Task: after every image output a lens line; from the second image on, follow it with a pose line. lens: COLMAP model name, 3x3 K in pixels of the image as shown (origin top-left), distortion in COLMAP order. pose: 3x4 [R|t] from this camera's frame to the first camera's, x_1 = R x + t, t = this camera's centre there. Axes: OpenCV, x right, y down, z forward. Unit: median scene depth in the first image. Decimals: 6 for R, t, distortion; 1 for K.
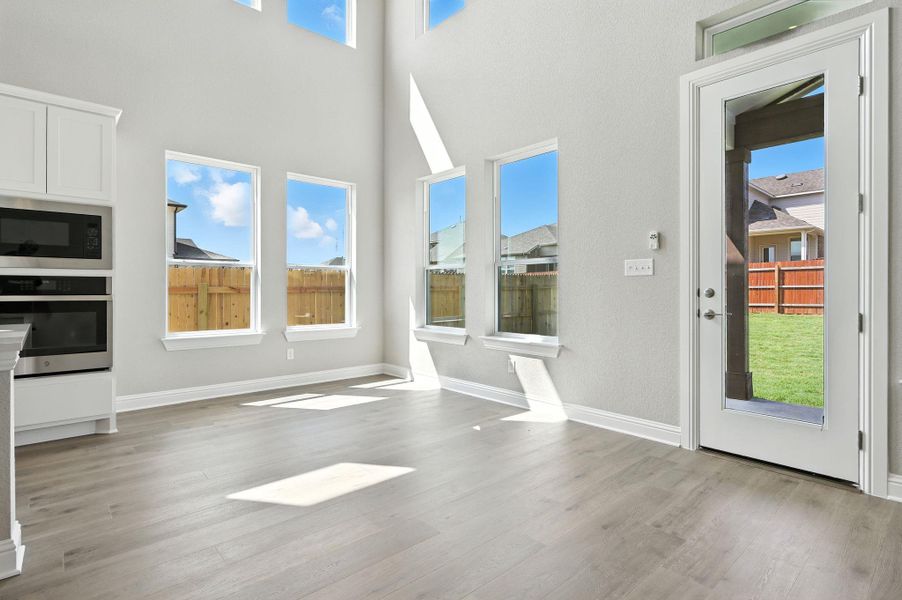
lens RADIAL K [[453.6, 0, 448.5], [0, 453.6, 298.1], [0, 0, 1]] dist [-0.003835, -0.000106]
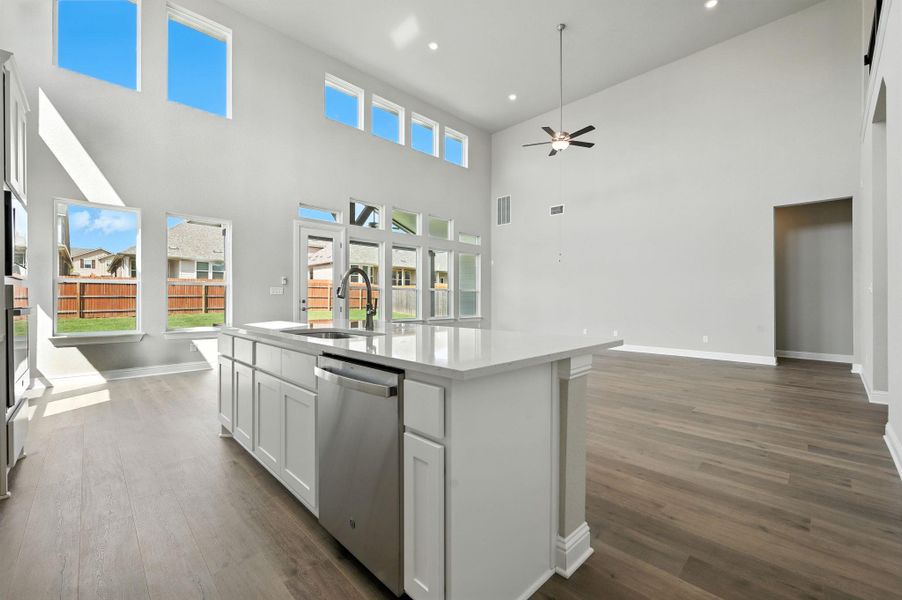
lens RADIAL K [[372.2, 0, 449.8], [0, 372.2, 301.0], [0, 0, 1]] dist [0.007752, 0.000363]
pose [[-0.040743, -0.004046, 0.999161, -1.156925], [0.015215, 0.999873, 0.004669, -0.007566], [-0.999054, 0.015393, -0.040677, 0.122518]]
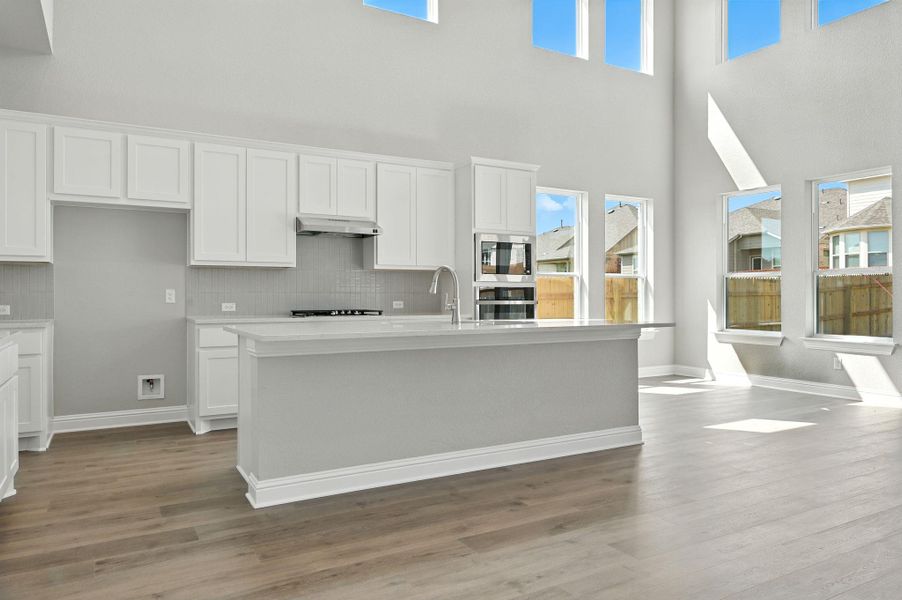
lens RADIAL K [[602.3, 0, 446.2], [0, 602.3, 297.0], [0, 0, 1]] dist [0.003279, -0.004045]
pose [[0.974611, -0.000829, -0.223903, -0.444438], [-0.002604, 0.999884, -0.015039, 0.008809], [0.223889, 0.015240, 0.974495, -0.639411]]
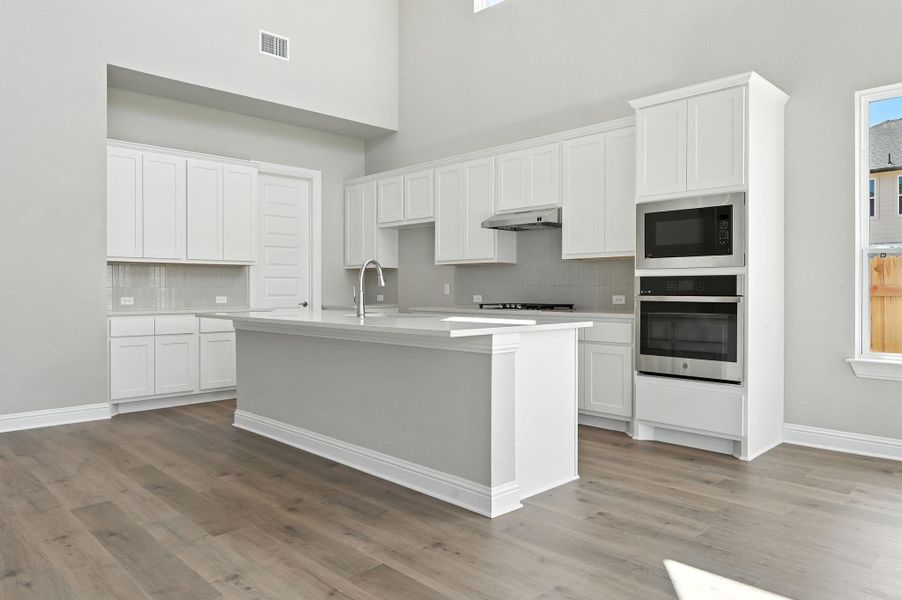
lens RADIAL K [[602.3, 0, 452.4], [0, 602.3, 292.8], [0, 0, 1]] dist [0.003279, -0.004045]
pose [[0.048385, 0.004116, -0.998820, 0.261827], [-0.017885, 0.999835, 0.003254, -0.005290], [0.998669, 0.017707, 0.048450, 0.299405]]
